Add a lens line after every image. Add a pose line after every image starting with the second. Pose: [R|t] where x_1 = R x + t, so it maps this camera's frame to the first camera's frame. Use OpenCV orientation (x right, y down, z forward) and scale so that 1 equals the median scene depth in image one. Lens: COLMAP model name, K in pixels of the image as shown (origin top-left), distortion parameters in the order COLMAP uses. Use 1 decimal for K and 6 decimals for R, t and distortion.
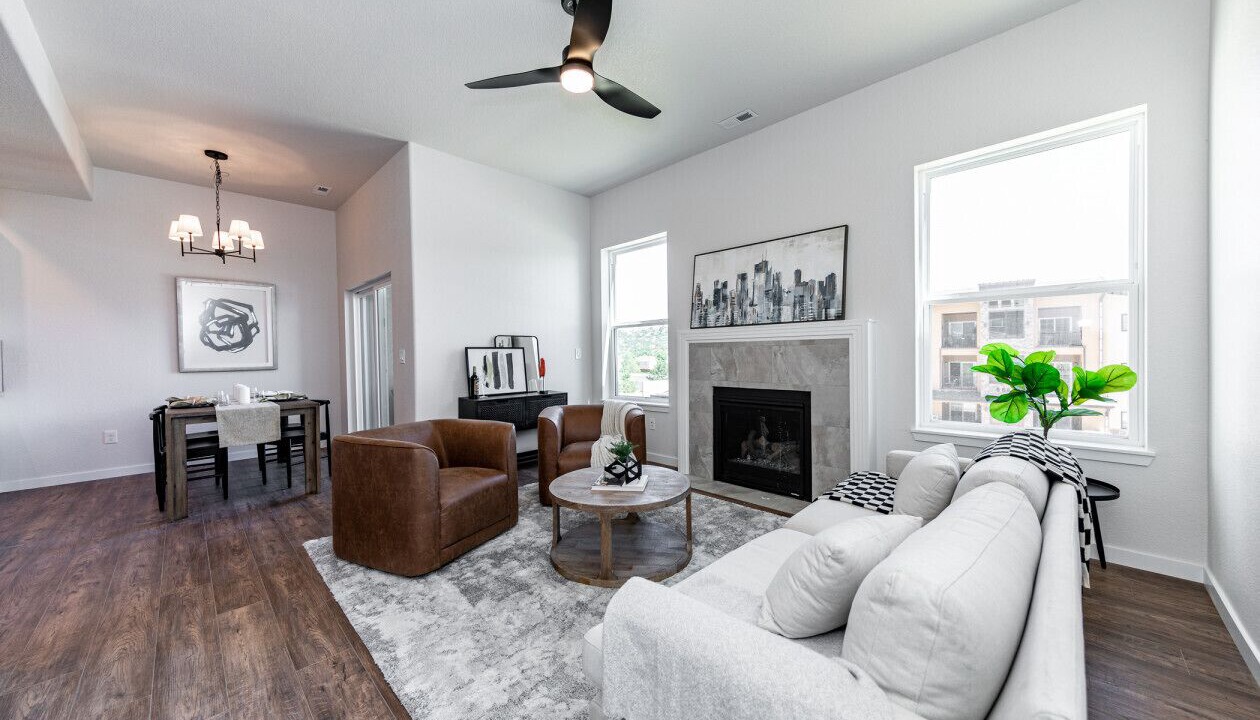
lens RADIAL K [[508.1, 0, 659.5], [0, 508.1, 357.6], [0, 0, 1]] dist [0.008621, -0.000480]
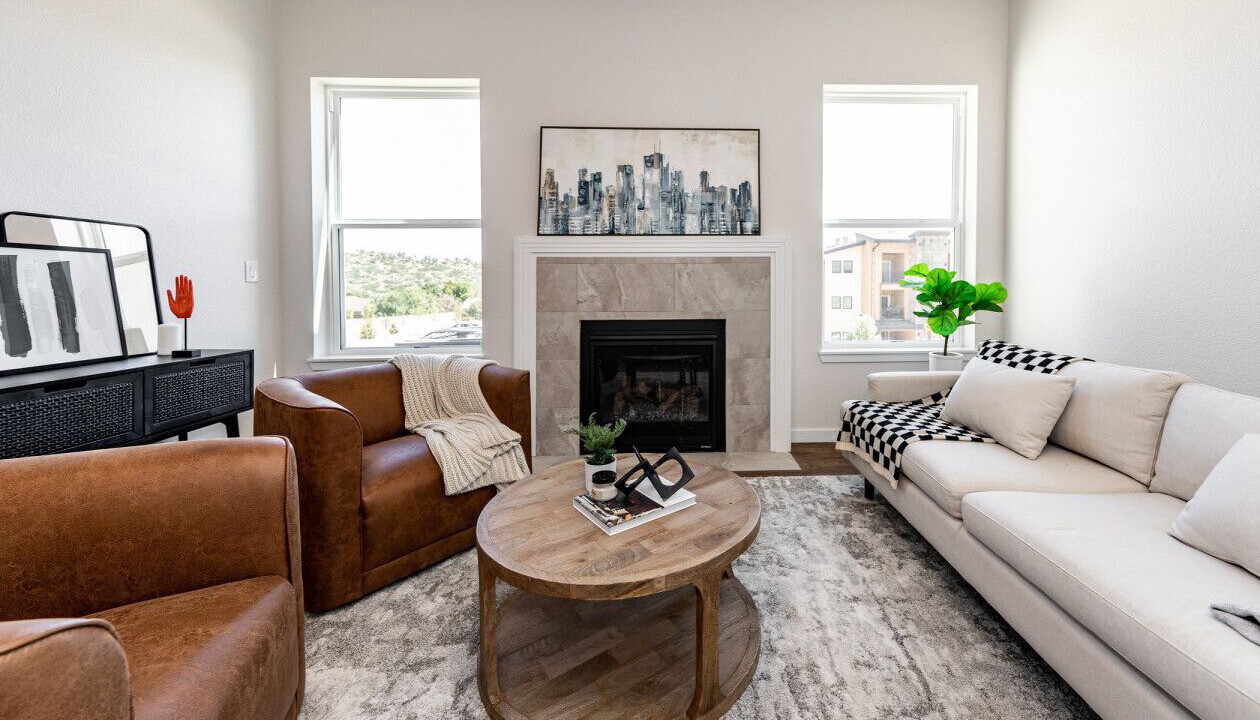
lens RADIAL K [[505.0, 0, 763.9], [0, 505.0, 290.2], [0, 0, 1]] dist [0.007554, -0.000039]
pose [[0.660474, -0.002853, 0.750843, -0.257424], [0.007287, 0.999970, -0.002610, 0.019968], [-0.750813, 0.007195, 0.660475, 0.367084]]
